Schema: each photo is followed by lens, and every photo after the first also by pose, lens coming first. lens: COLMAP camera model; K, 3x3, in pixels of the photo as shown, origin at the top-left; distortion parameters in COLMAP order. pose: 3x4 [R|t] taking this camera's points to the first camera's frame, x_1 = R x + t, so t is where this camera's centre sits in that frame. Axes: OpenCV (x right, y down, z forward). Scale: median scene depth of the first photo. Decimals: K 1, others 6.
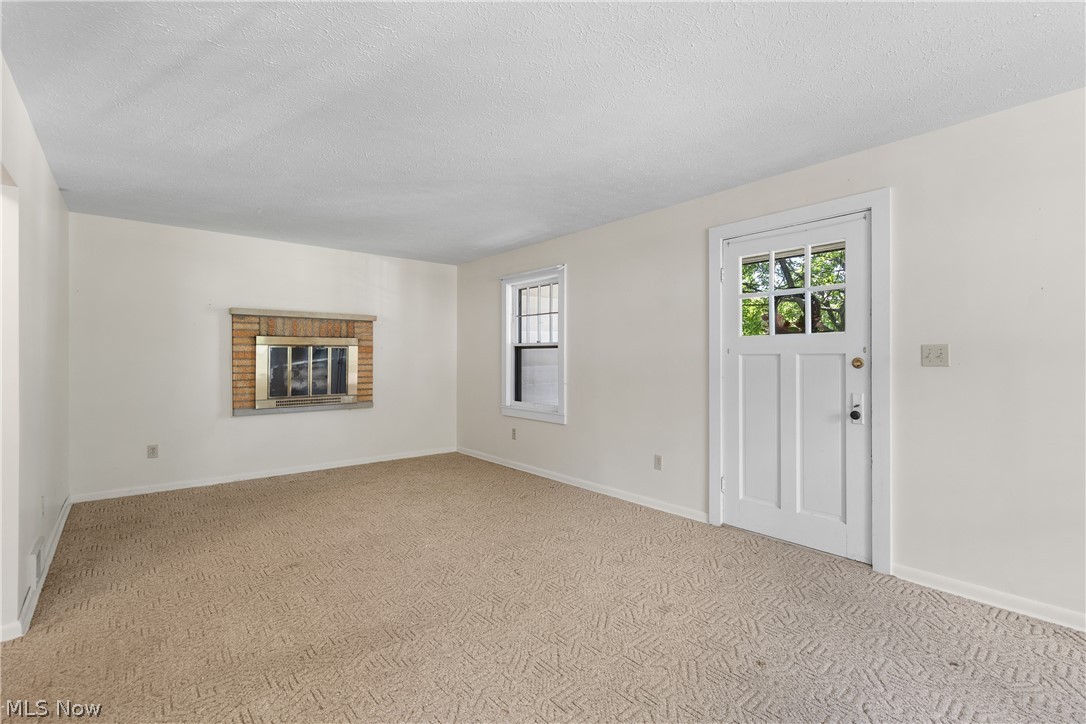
lens RADIAL K [[491.0, 0, 542.0], [0, 491.0, 356.7], [0, 0, 1]] dist [0.002203, -0.000884]
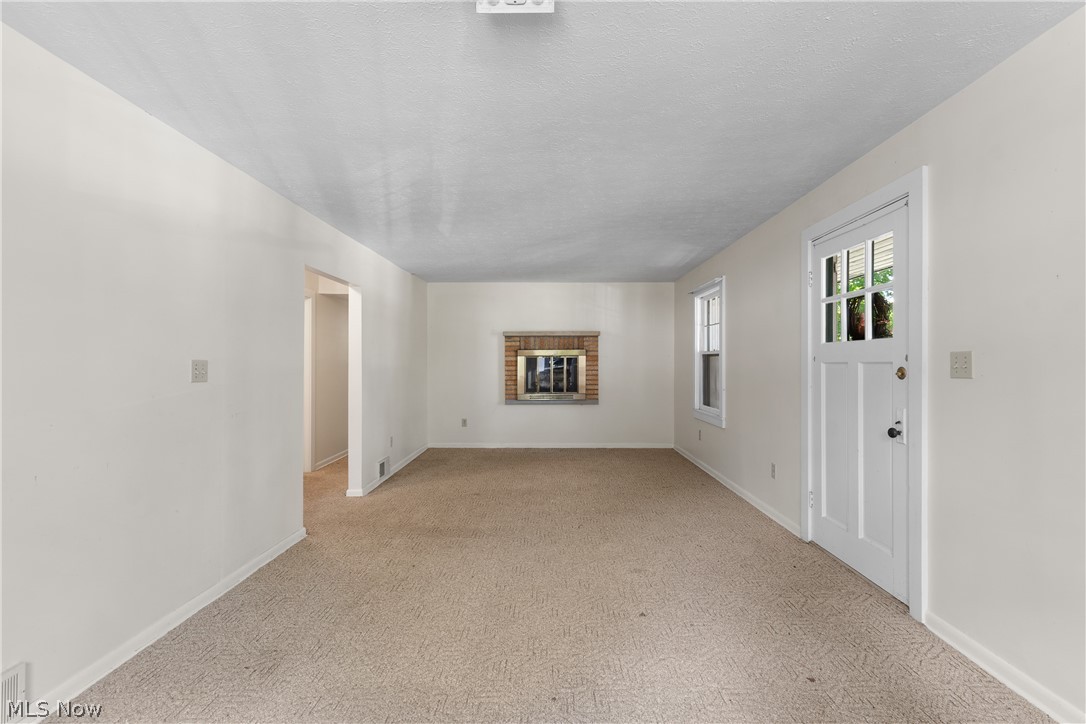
lens RADIAL K [[491.0, 0, 550.4], [0, 491.0, 363.0], [0, 0, 1]] dist [0.002203, -0.000884]
pose [[0.754252, -0.002200, -0.656581, 0.430701], [0.004082, 0.999991, 0.001338, -0.004982], [0.656572, -0.003689, 0.754254, -0.033844]]
